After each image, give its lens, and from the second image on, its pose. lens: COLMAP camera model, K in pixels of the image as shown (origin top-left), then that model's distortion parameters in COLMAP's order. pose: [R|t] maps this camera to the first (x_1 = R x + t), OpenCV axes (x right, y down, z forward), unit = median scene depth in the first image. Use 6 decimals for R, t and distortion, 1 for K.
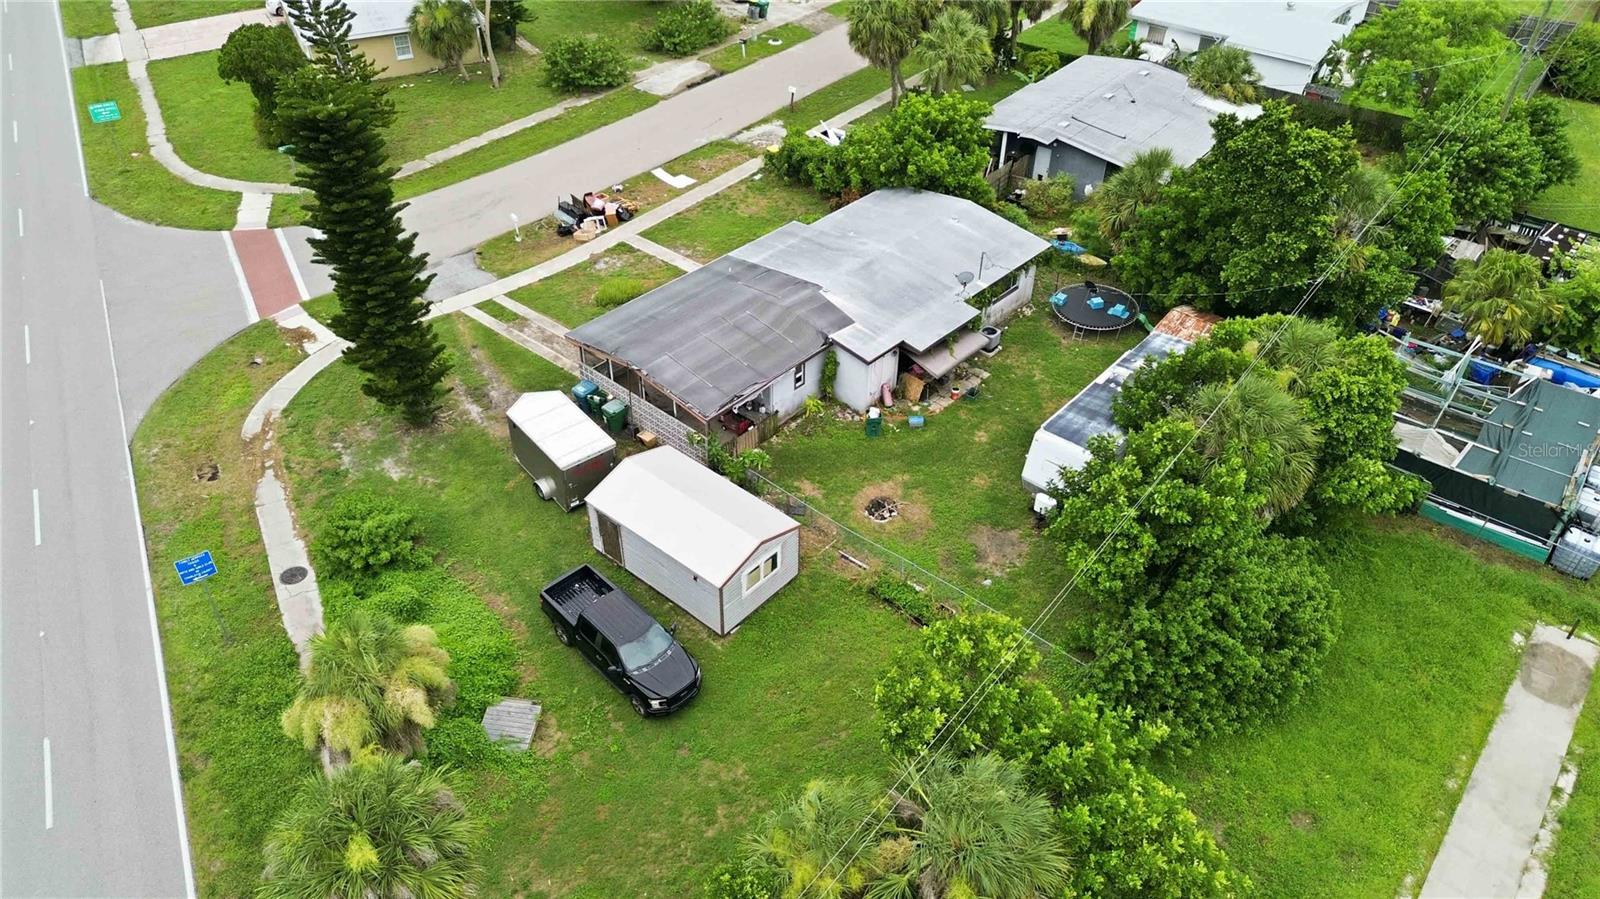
lens RADIAL K [[1135.0, 0, 800.0], [0, 1135.0, 449.5], [0, 0, 1]] dist [0.074958, -0.078421]
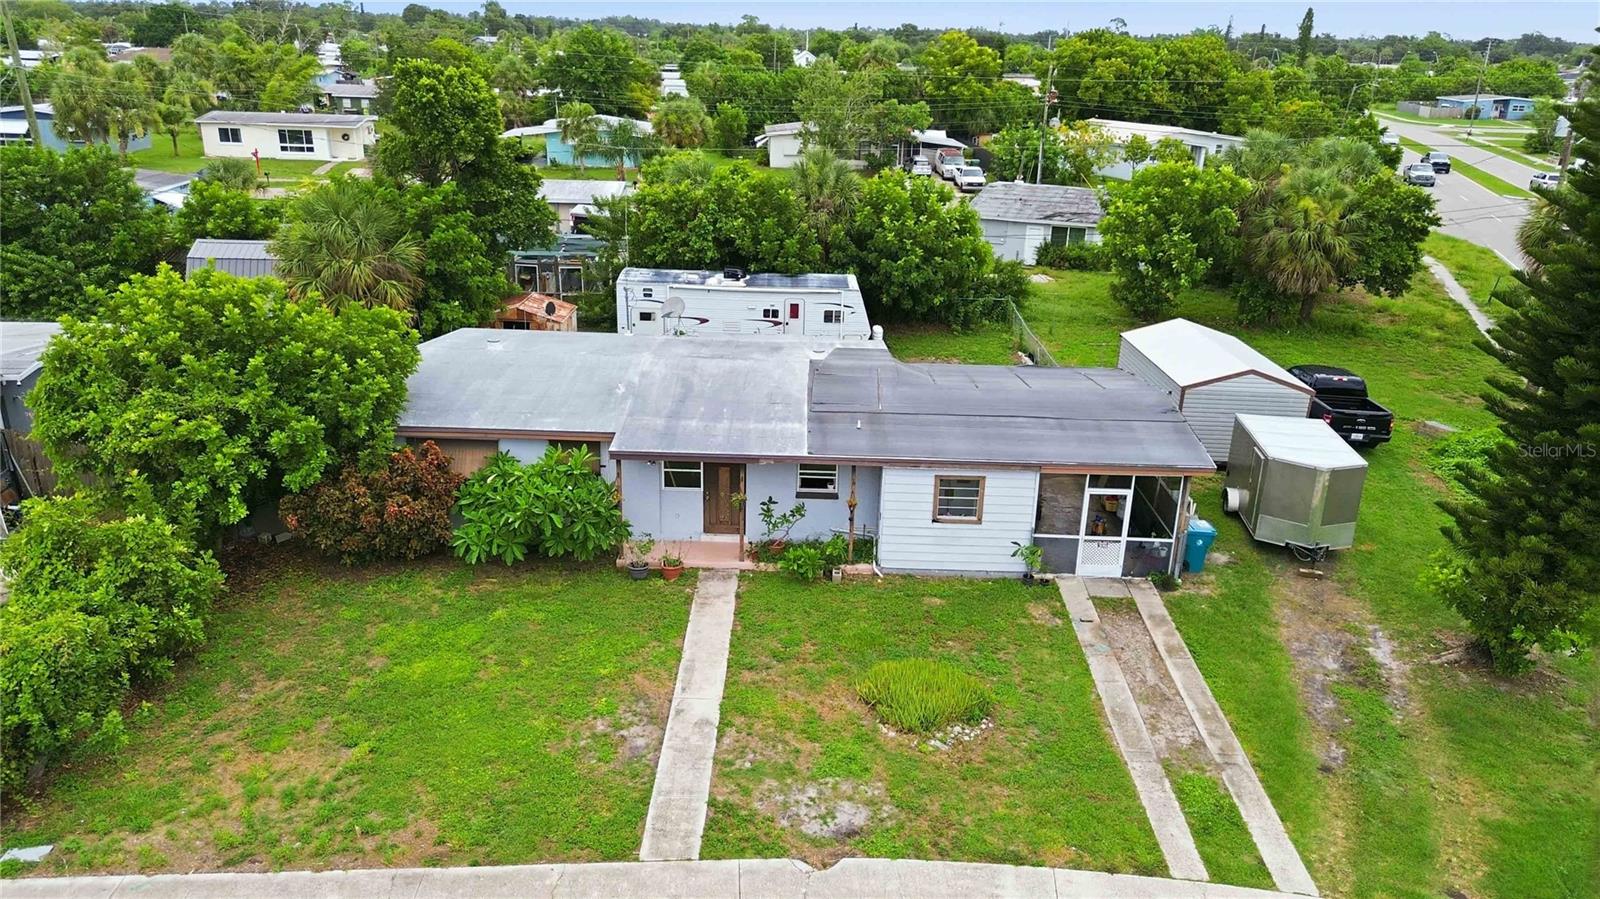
lens RADIAL K [[1140.1, 0, 800.0], [0, 1140.1, 449.5], [0, 0, 1]] dist [0.037533, -0.005862]
pose [[-0.664297, -0.285280, 0.690887, -0.407032], [0.436915, 0.601757, 0.668576, -0.508409], [-0.606477, 0.745992, -0.275103, 1.131126]]
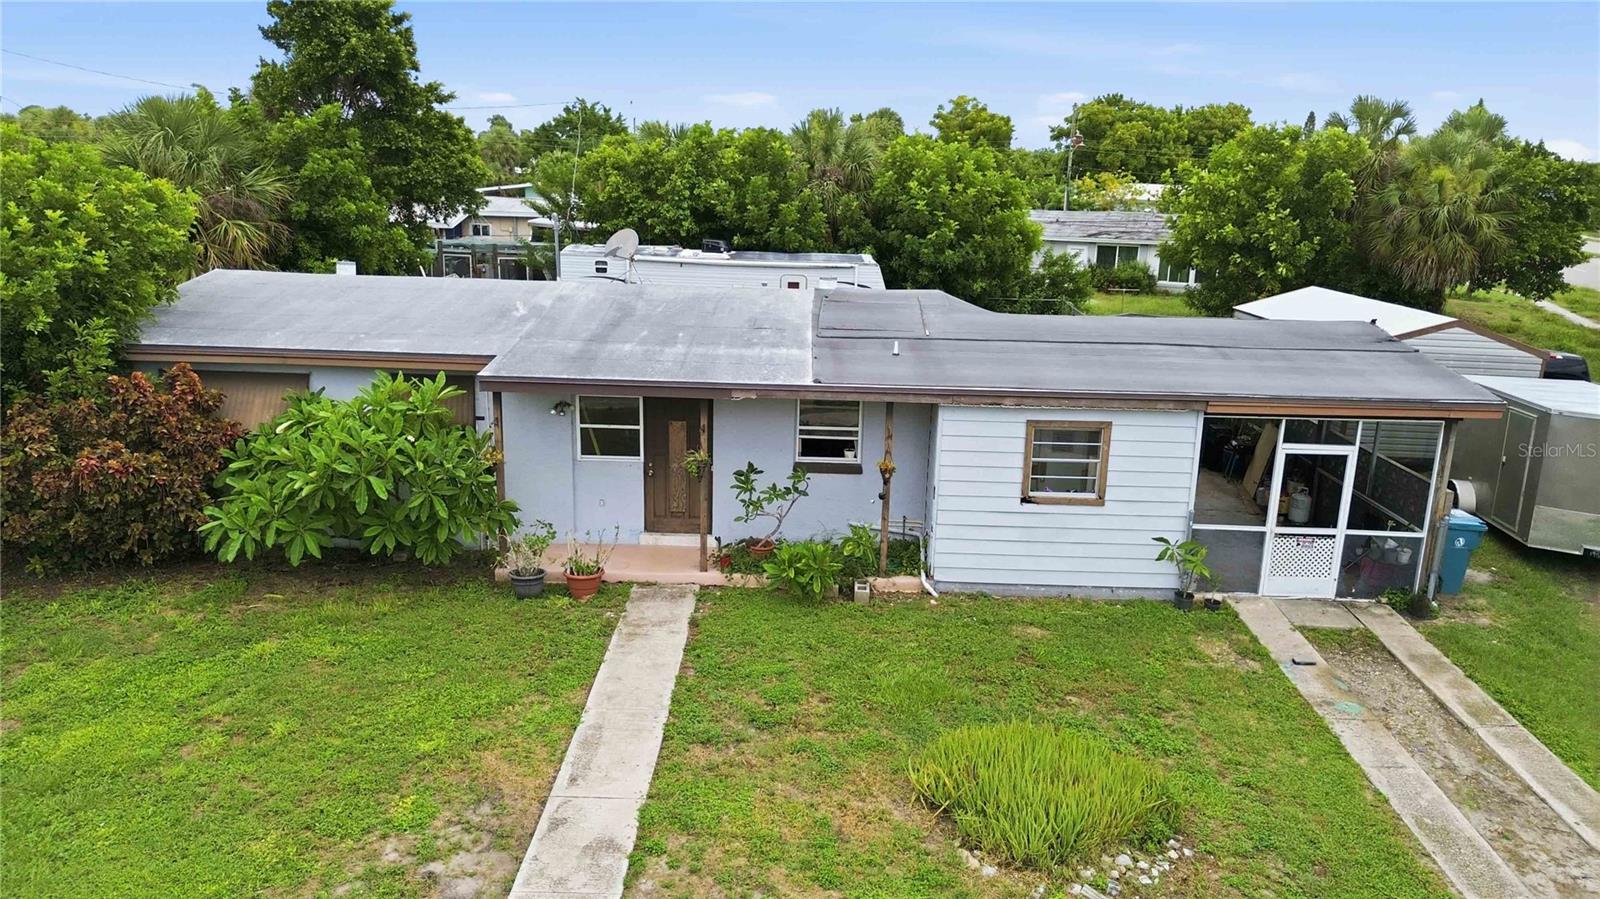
lens RADIAL K [[1144.7, 0, 800.0], [0, 1144.7, 449.5], [0, 0, 1]] dist [0.018928, -0.000988]
pose [[-0.663462, -0.215049, 0.716639, -0.278964], [0.436909, 0.666192, 0.604399, -0.340559], [-0.607395, 0.714102, -0.348037, 1.111372]]
